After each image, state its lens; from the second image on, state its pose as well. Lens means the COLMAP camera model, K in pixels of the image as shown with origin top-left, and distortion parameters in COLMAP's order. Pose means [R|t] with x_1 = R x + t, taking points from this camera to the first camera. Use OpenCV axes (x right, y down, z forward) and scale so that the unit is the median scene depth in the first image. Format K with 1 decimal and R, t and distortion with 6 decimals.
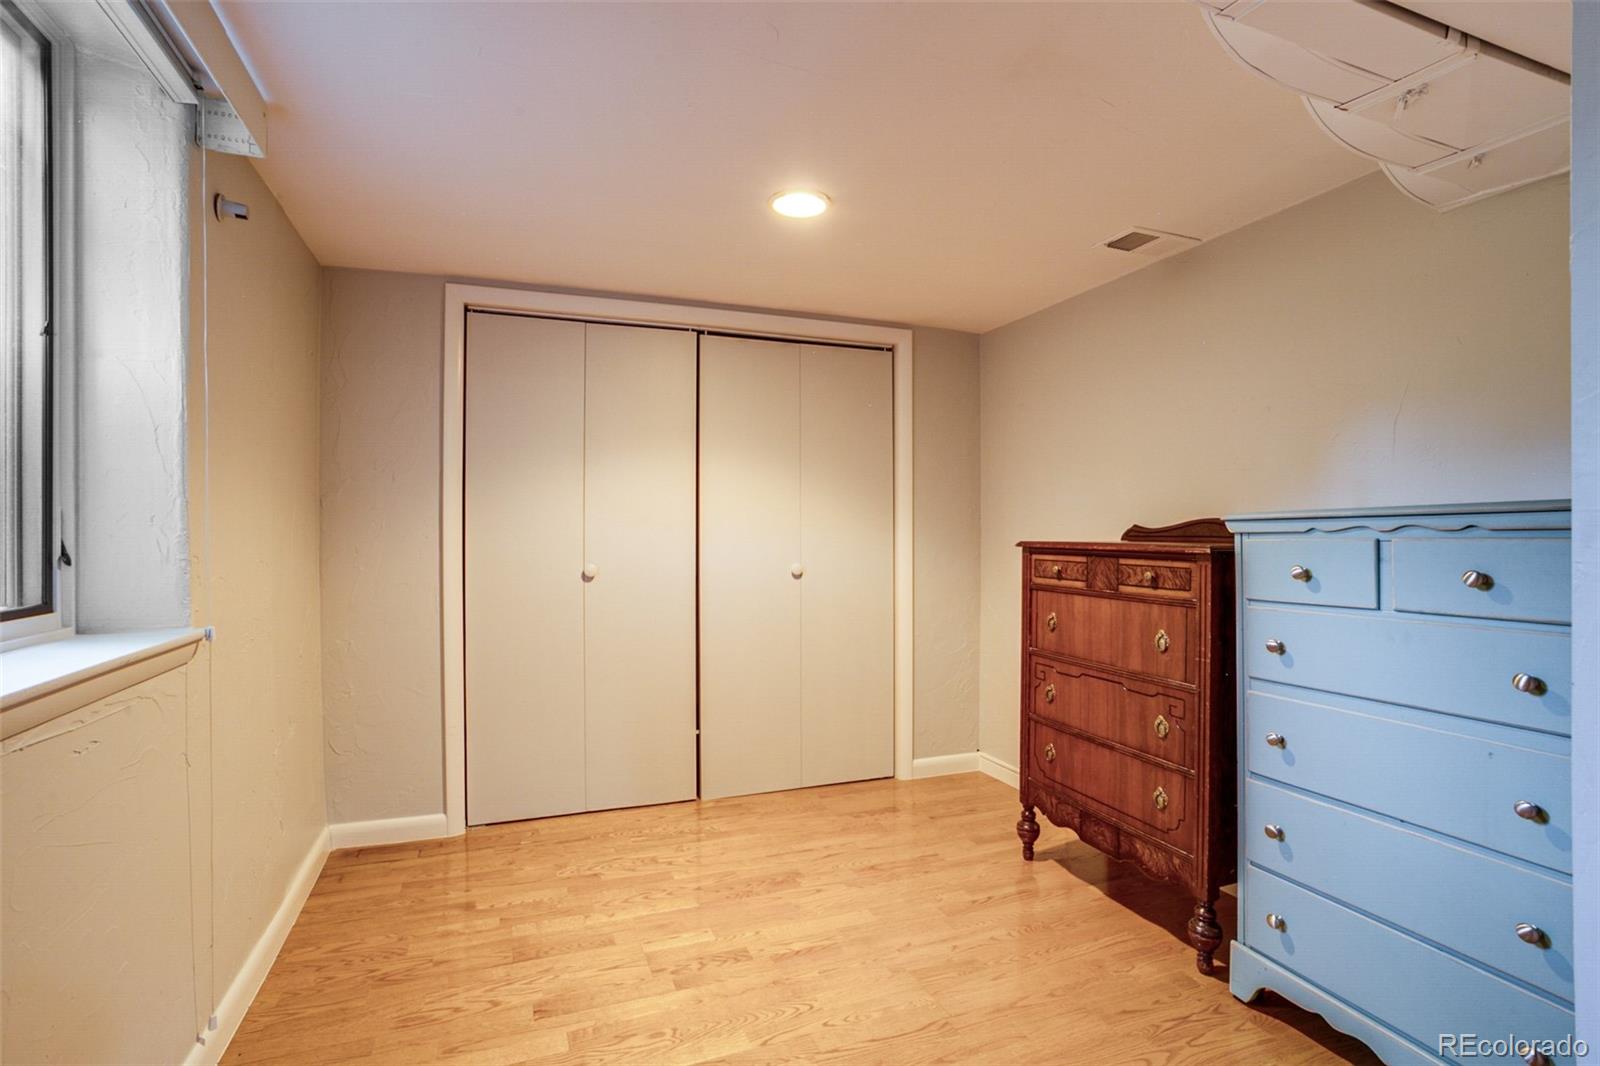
lens RADIAL K [[768.8, 0, 794.5], [0, 768.8, 528.6], [0, 0, 1]] dist [-0.061774, 0.037460]
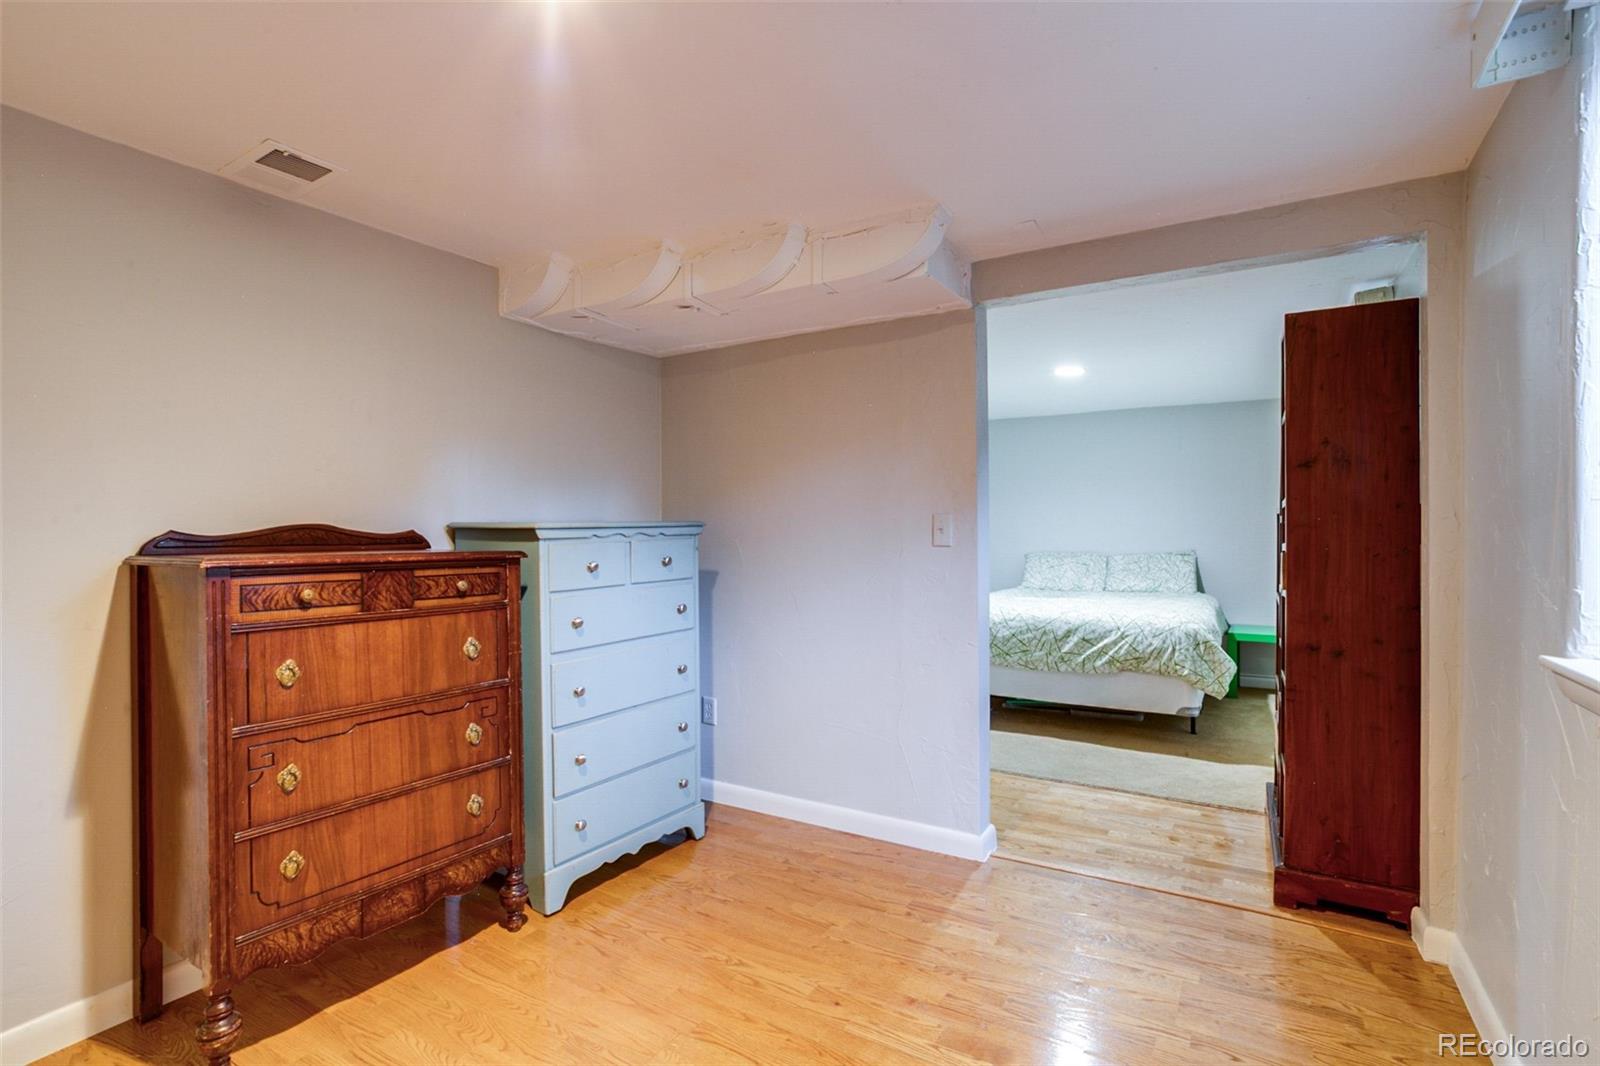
lens RADIAL K [[768.8, 0, 794.5], [0, 768.8, 528.6], [0, 0, 1]] dist [-0.061774, 0.037460]
pose [[-0.604436, 0.002723, 0.796649, -0.540173], [-0.000467, 0.999993, -0.003772, -0.005501], [-0.796653, -0.002652, -0.604431, 1.198404]]
